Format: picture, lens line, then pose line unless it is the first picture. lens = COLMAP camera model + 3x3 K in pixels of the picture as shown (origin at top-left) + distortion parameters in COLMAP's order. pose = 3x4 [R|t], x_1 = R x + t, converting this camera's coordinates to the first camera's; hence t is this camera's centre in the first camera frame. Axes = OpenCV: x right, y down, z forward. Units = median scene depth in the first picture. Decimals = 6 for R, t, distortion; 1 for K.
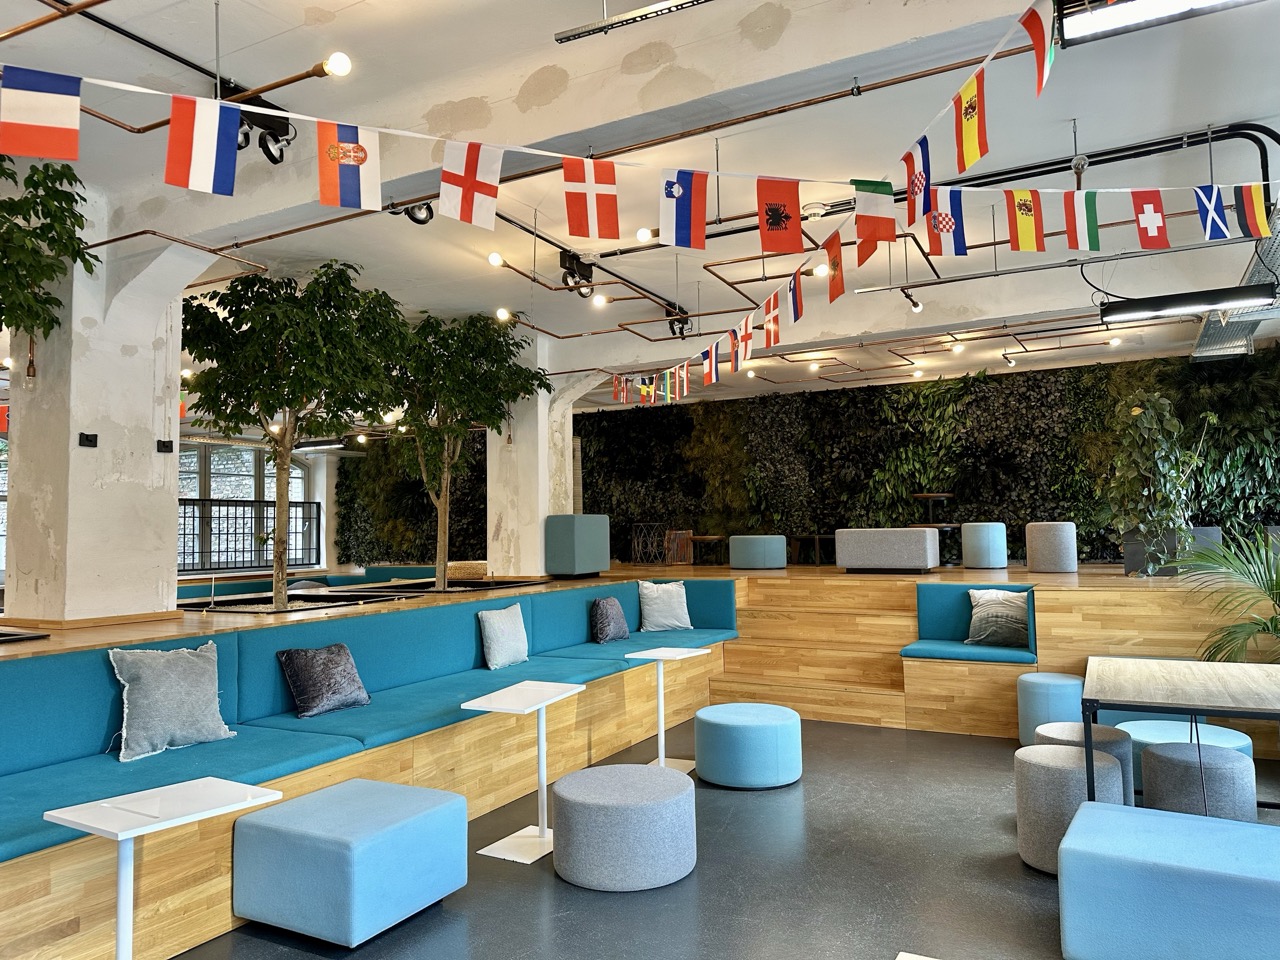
lens RADIAL K [[900.4, 0, 633.4], [0, 900.4, 472.2], [0, 0, 1]] dist [0.071975, -0.059111]
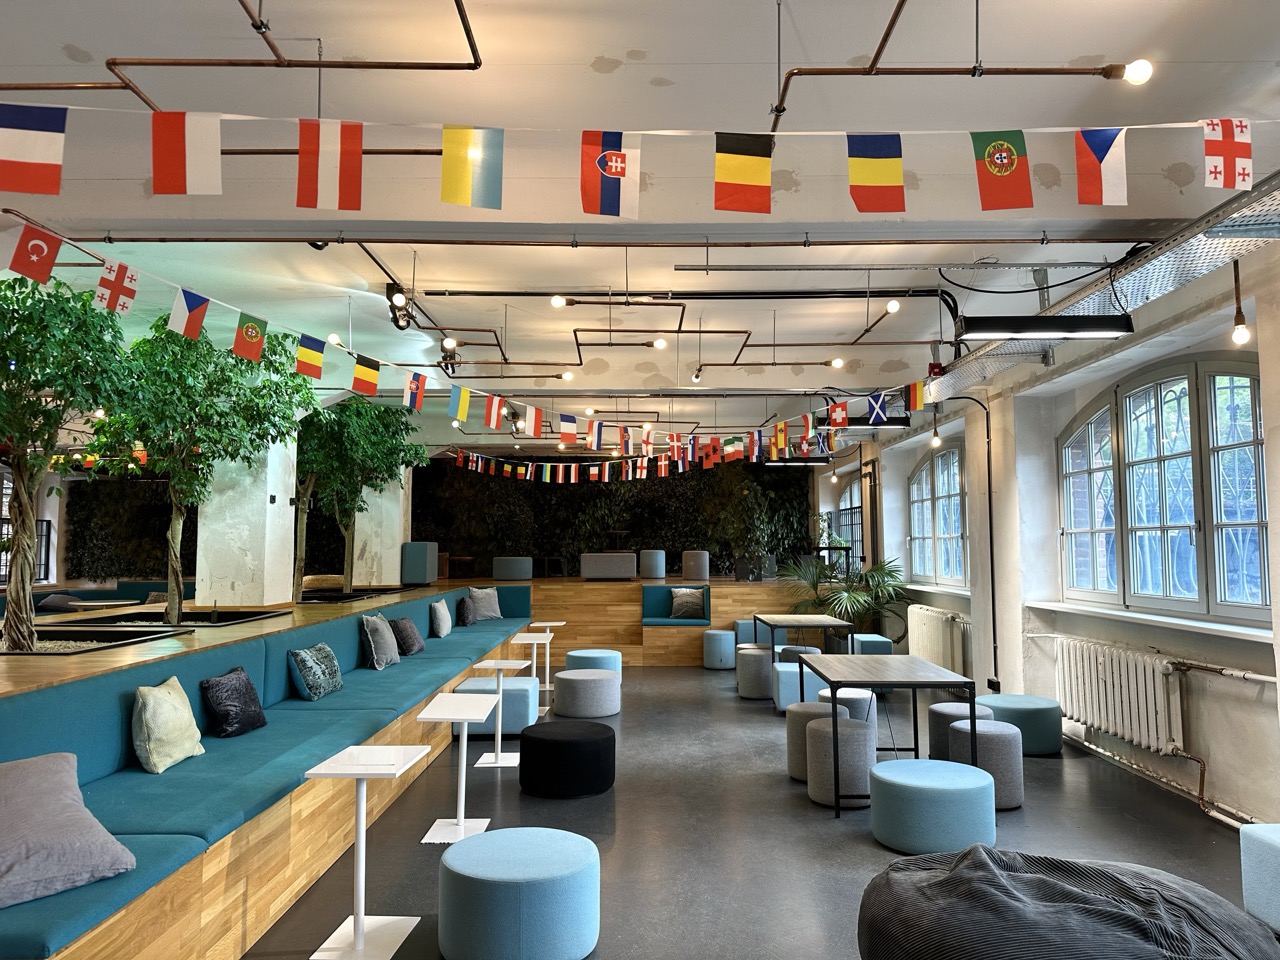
lens RADIAL K [[900.4, 0, 640.6], [0, 900.4, 484.6], [0, 0, 1]] dist [0.071975, -0.059111]
pose [[0.879751, 0.048155, 0.472990, -0.416905], [-0.045005, 0.998825, -0.017981, -0.033004], [-0.473300, -0.005468, 0.880885, -0.421860]]
